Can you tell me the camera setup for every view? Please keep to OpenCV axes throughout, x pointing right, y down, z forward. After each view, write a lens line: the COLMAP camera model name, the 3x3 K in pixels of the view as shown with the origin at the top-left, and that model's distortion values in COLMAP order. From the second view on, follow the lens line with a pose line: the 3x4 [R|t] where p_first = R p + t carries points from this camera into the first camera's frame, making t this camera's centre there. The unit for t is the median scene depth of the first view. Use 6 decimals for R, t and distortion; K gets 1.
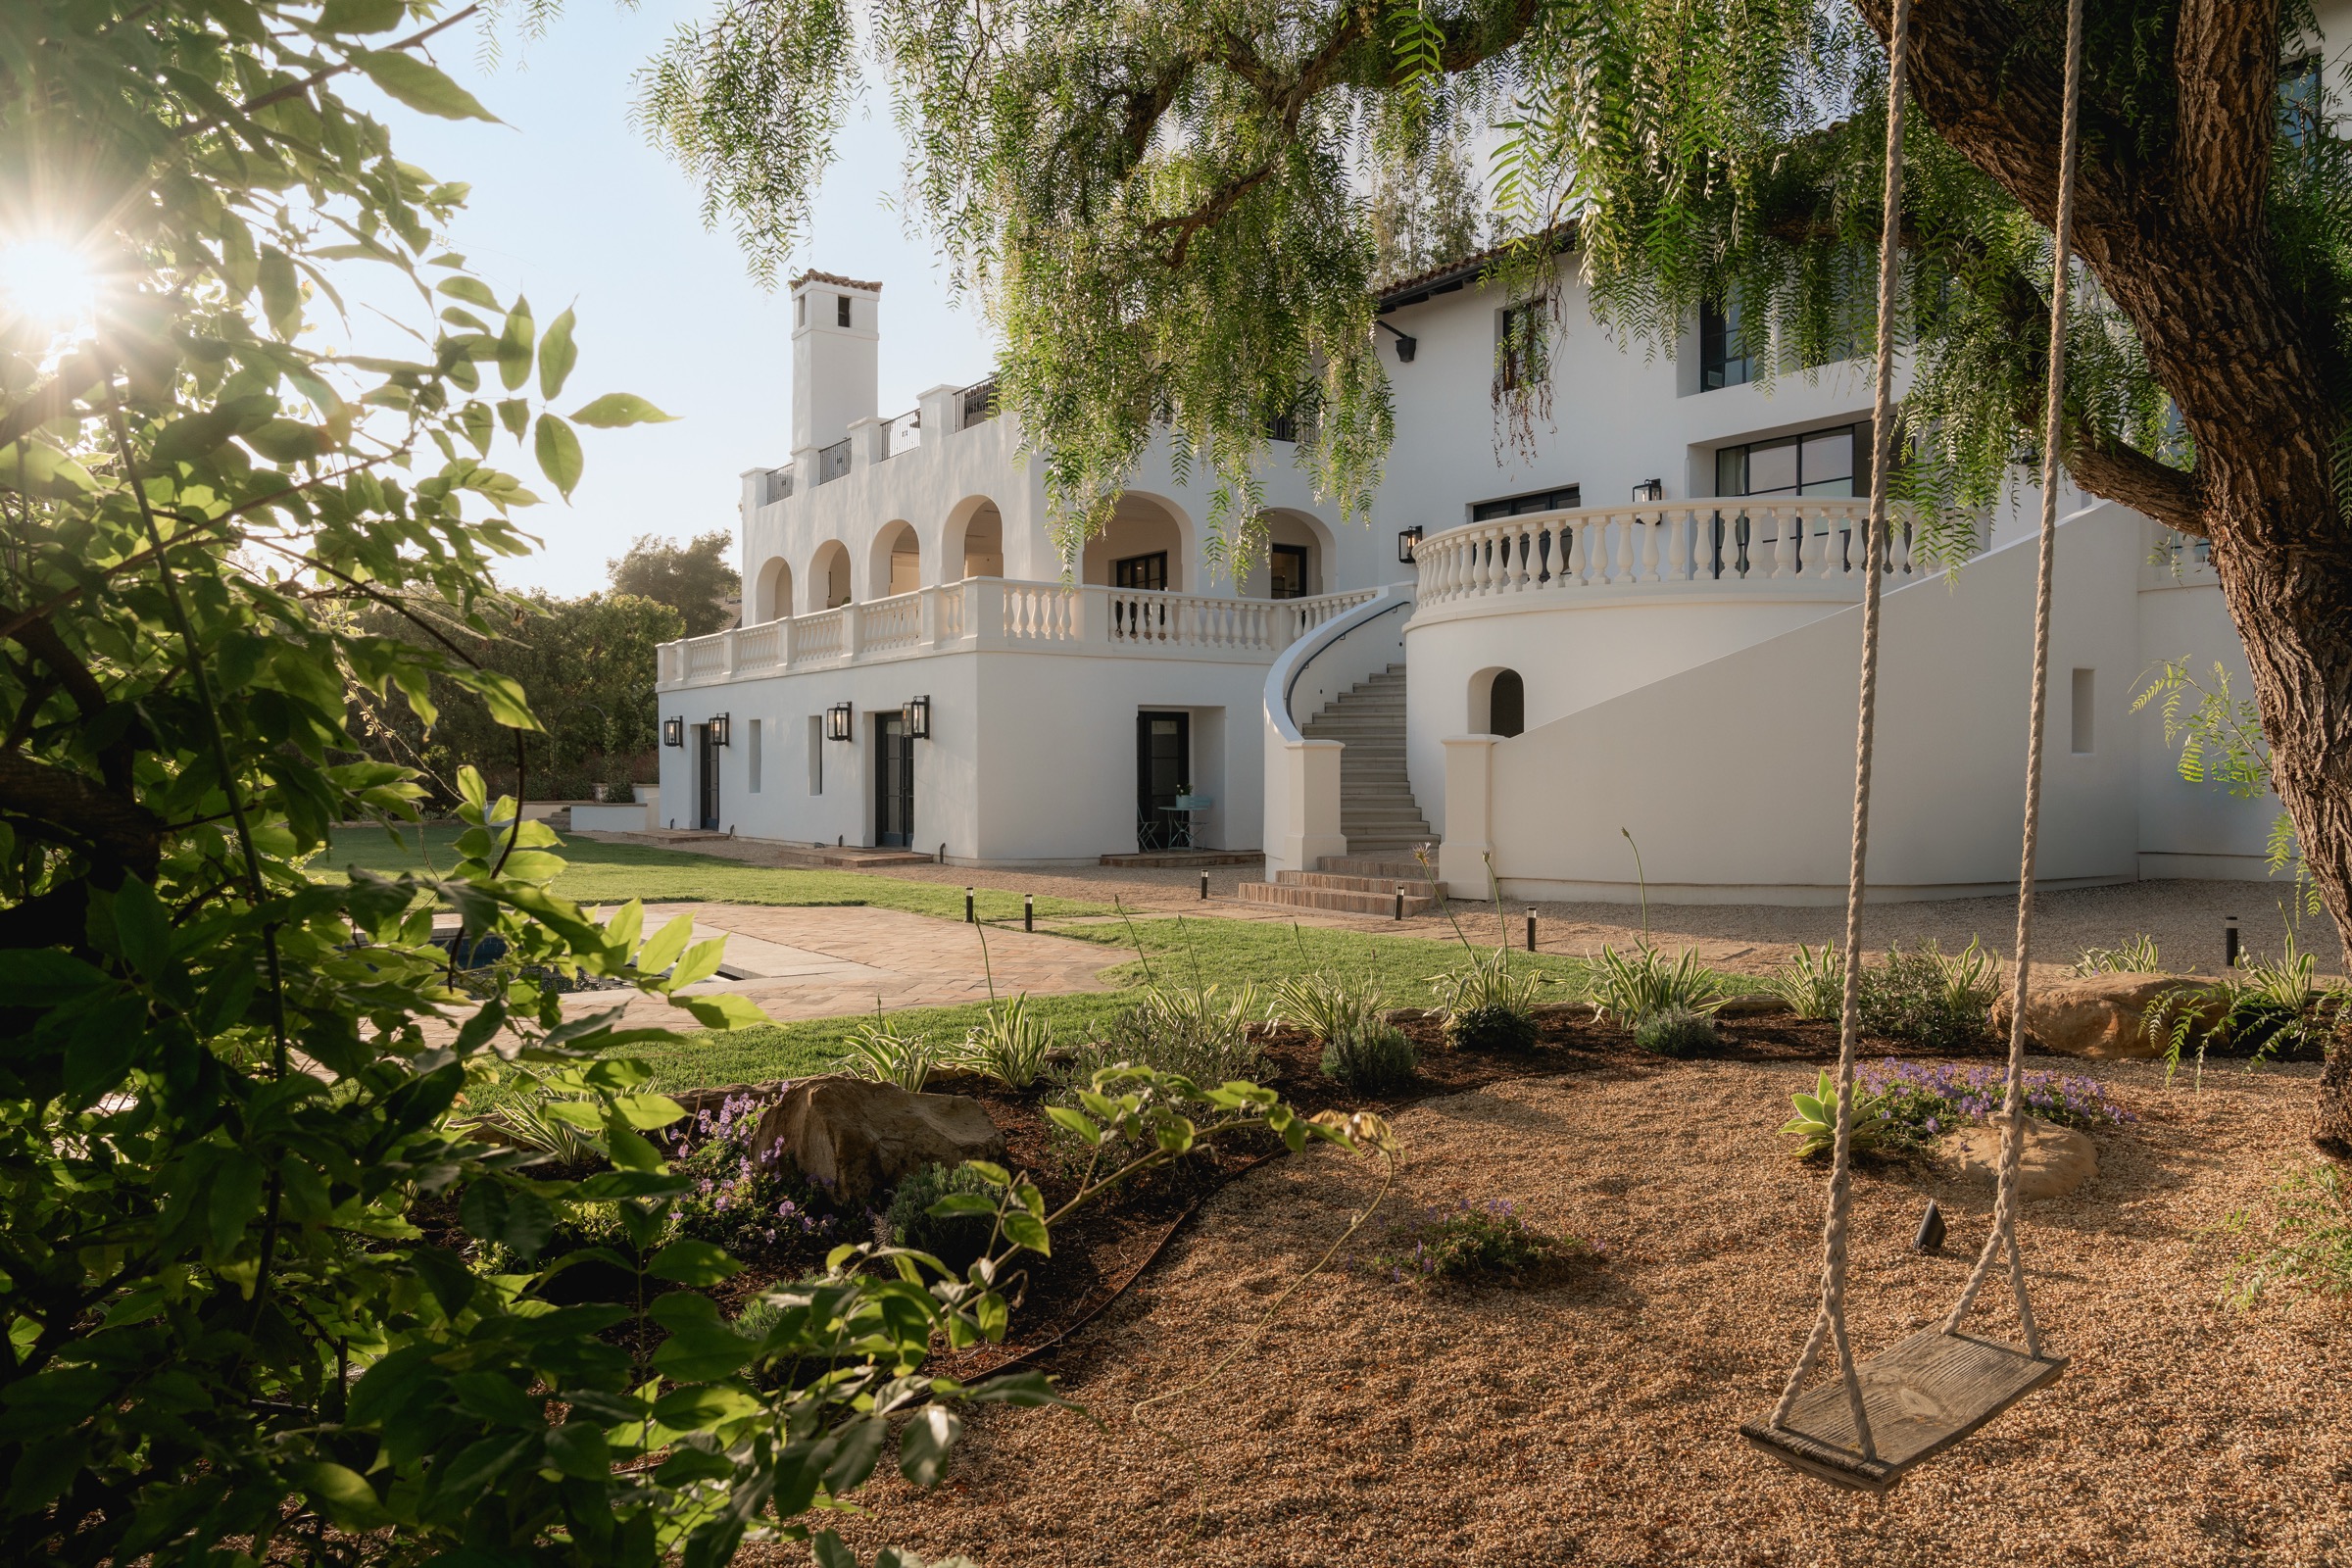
lens RADIAL K [[1594.3, 0, 1176.0], [0, 1594.3, 784.0], [0, 0, 1]] dist [-0.017516, 0.001735]
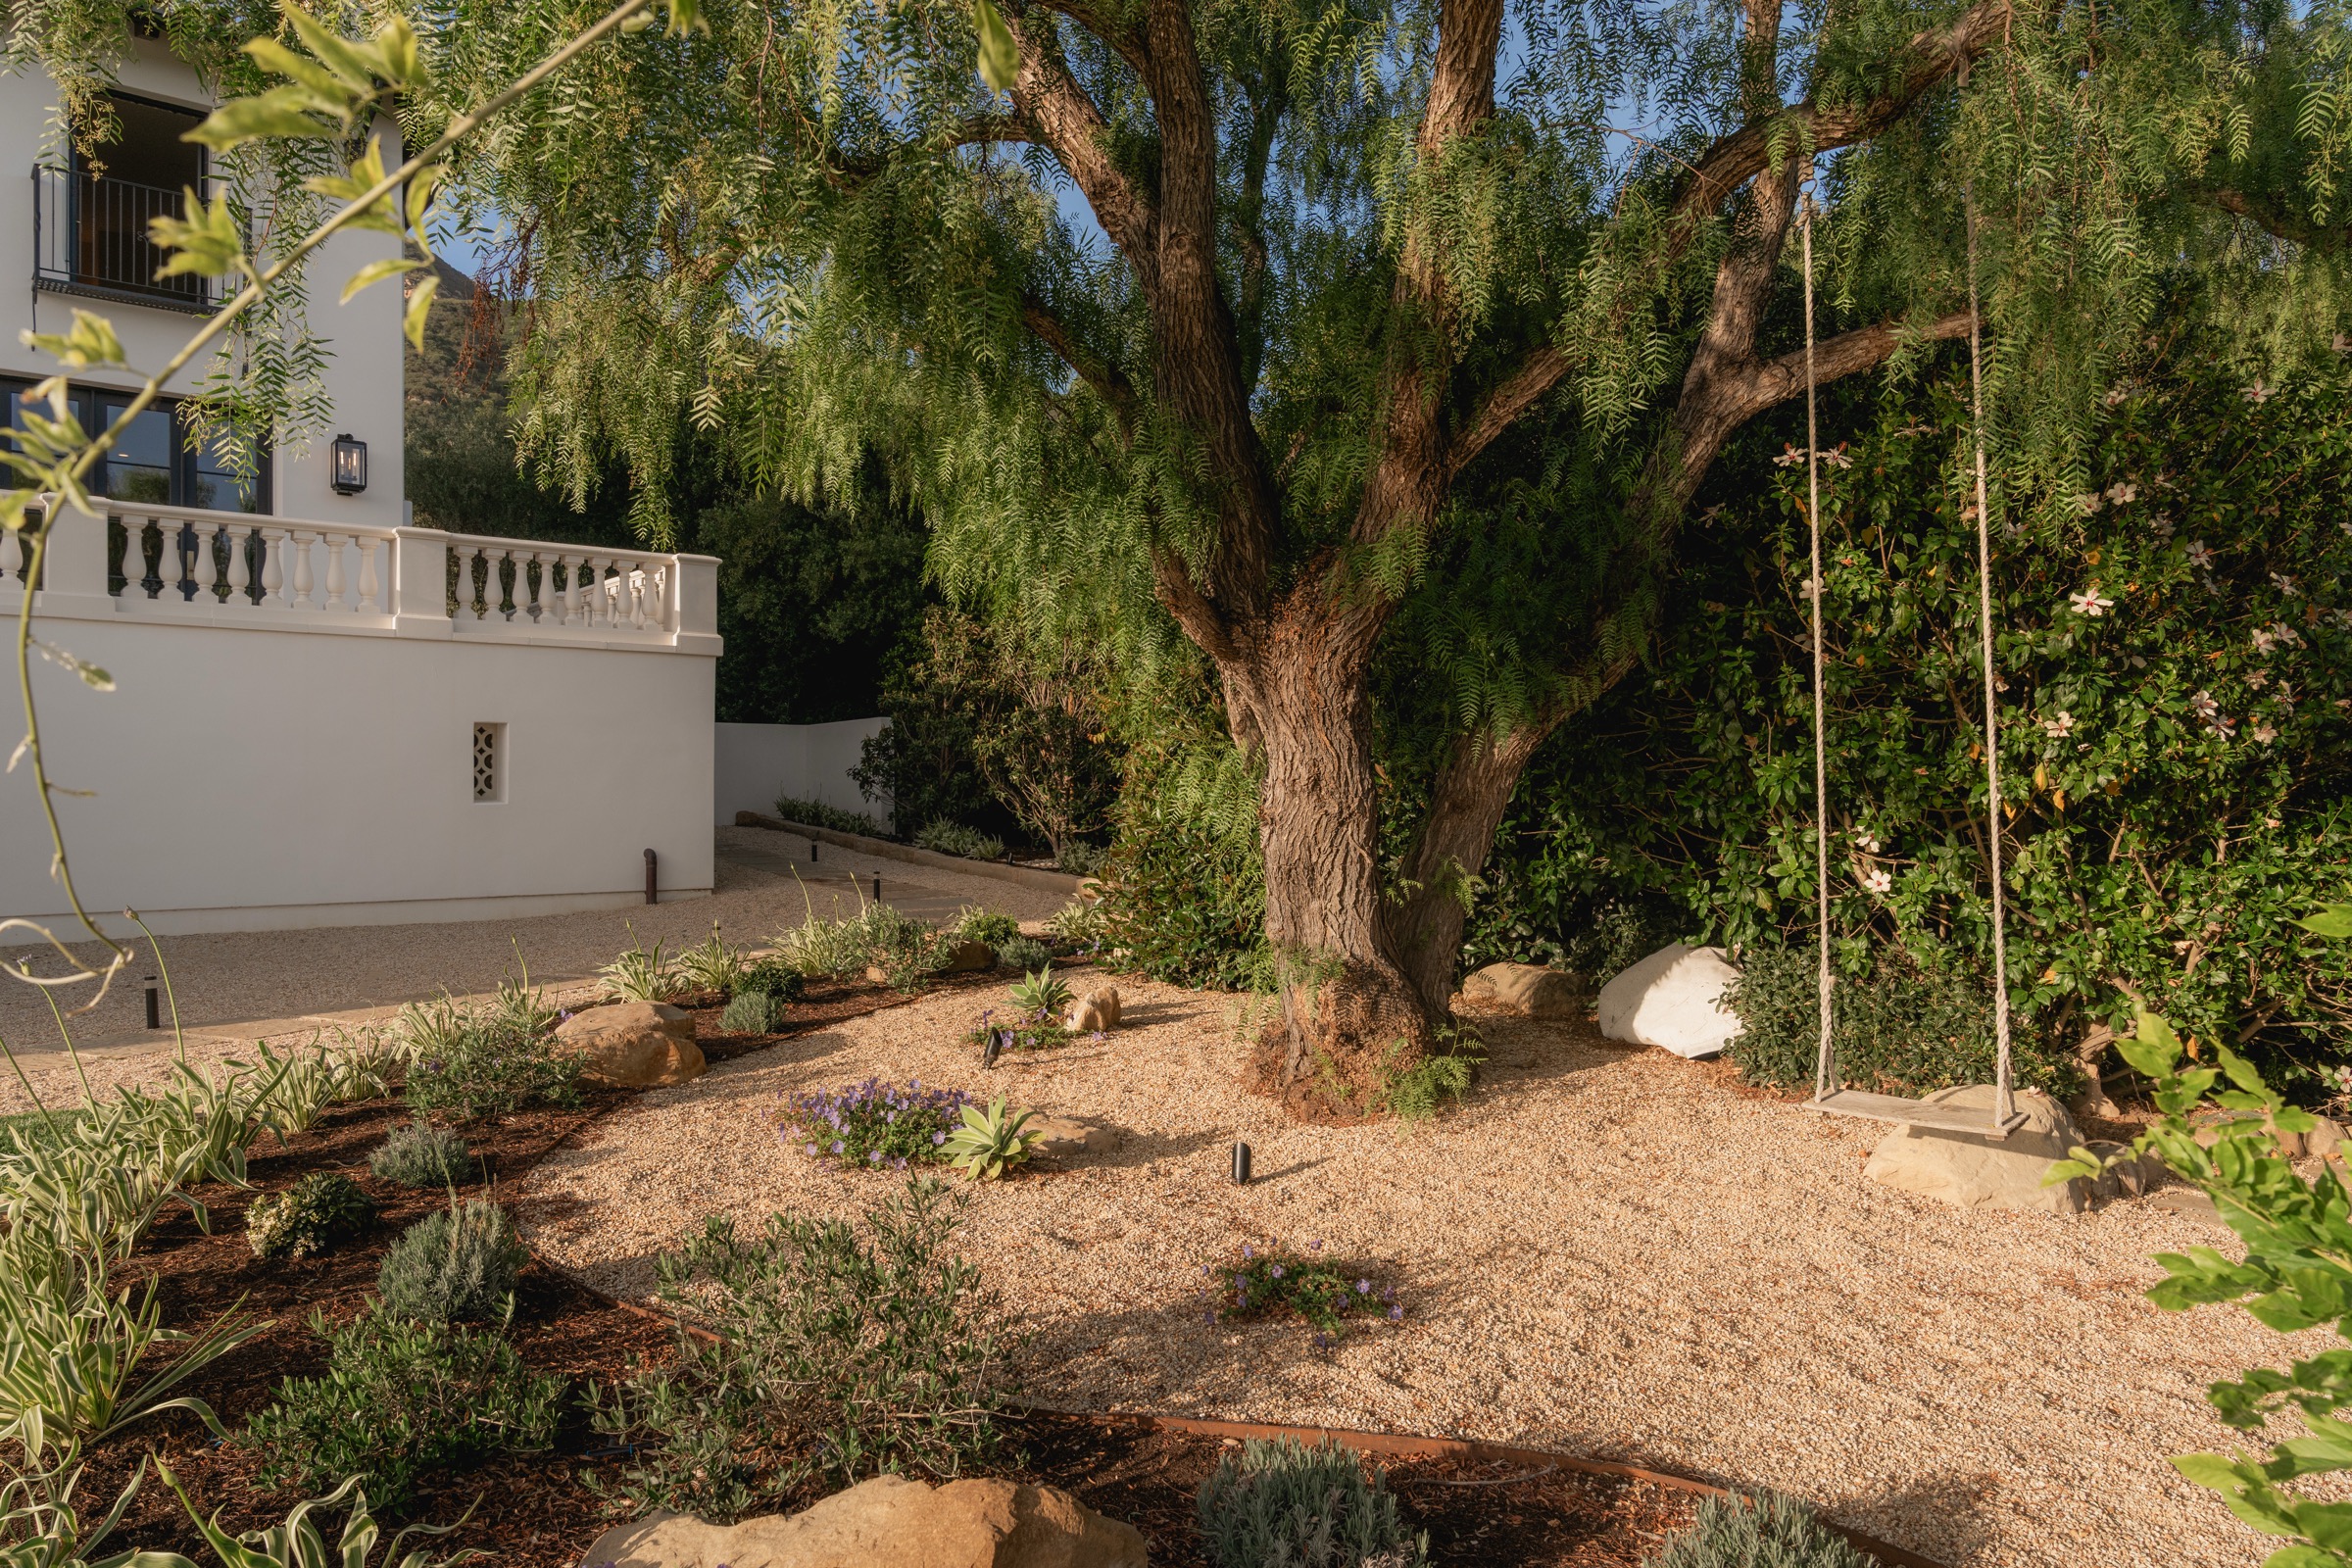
lens RADIAL K [[1436.9, 0, 1176.0], [0, 1436.9, 784.0], [0, 0, 1]] dist [-0.002384, -0.000016]
pose [[0.014358, 0.003369, 0.999891, -0.526533], [0.046168, 0.998926, -0.004029, -0.020761], [-0.998831, 0.046220, 0.014187, 0.750271]]
